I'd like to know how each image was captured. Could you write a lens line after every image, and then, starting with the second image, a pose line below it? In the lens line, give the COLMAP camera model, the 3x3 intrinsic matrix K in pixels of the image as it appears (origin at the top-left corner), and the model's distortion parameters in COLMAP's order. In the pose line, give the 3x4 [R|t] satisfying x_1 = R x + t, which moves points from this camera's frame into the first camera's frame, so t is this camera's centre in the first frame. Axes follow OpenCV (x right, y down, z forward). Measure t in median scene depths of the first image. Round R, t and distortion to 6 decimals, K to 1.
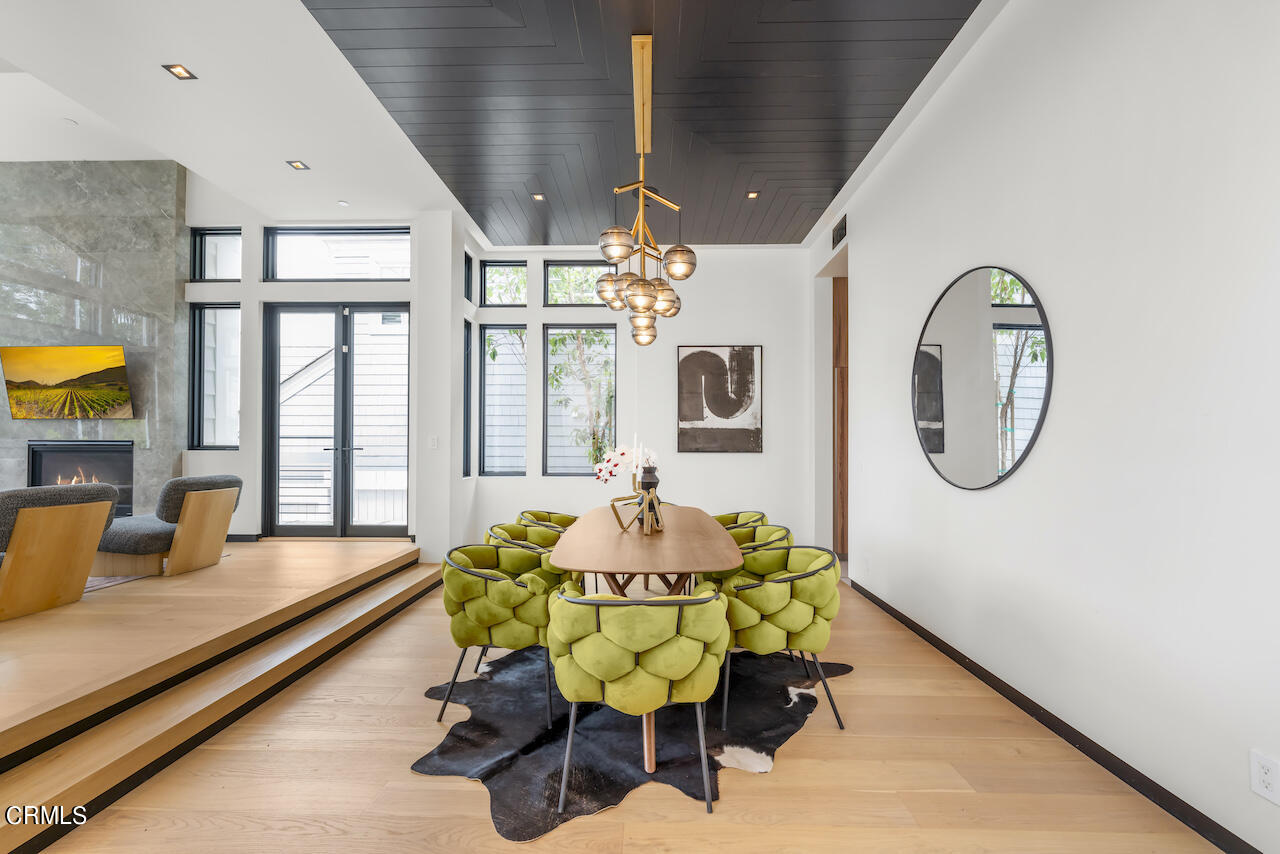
lens RADIAL K [[514.1, 0, 640.1], [0, 514.1, 431.4], [0, 0, 1]] dist [-0.000279, 0.000056]
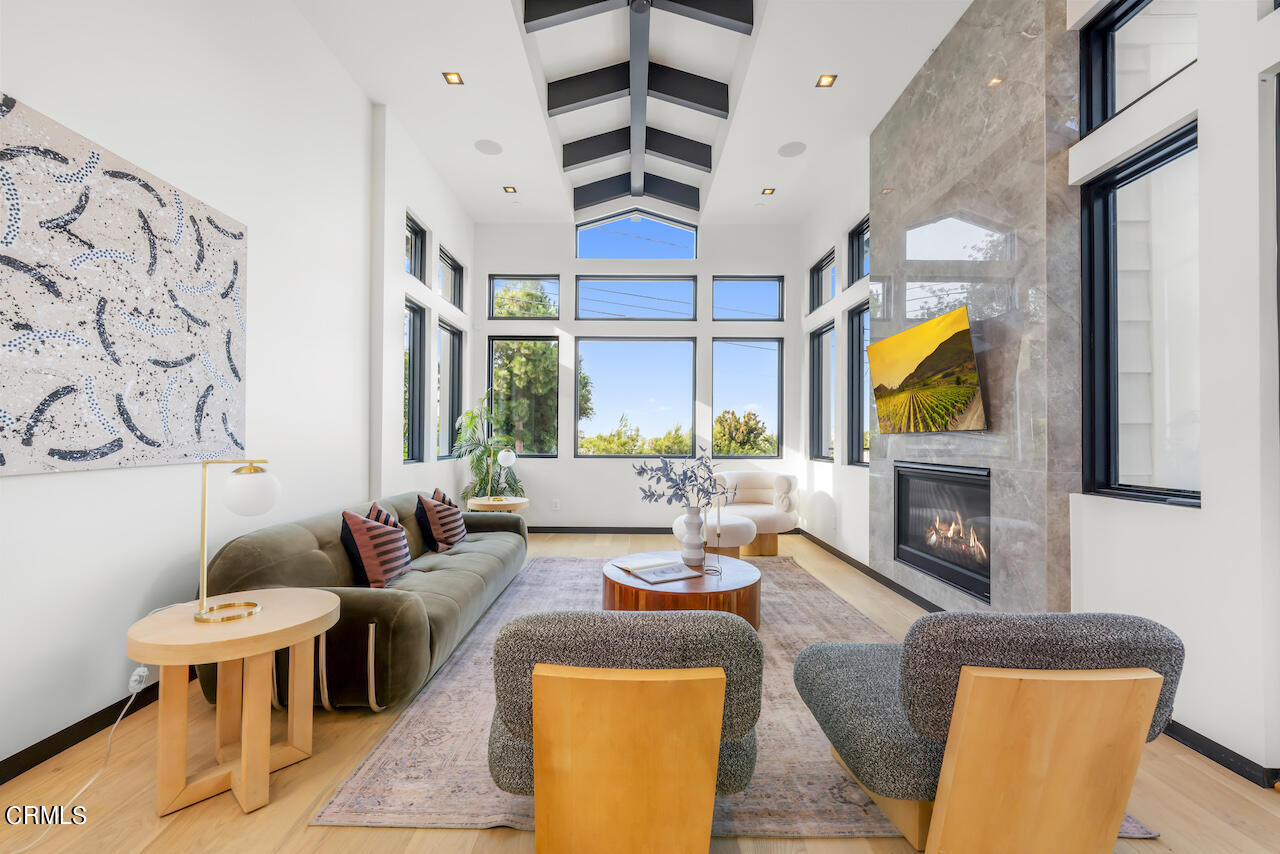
lens RADIAL K [[445.2, 0, 638.2], [0, 445.2, 438.5], [0, 0, 1]] dist [-0.000961, -0.000026]
pose [[0.033367, -0.019732, -0.999248, -0.484531], [0.005445, 0.999794, -0.019561, -0.008483], [0.999428, -0.004788, 0.033468, 0.577612]]
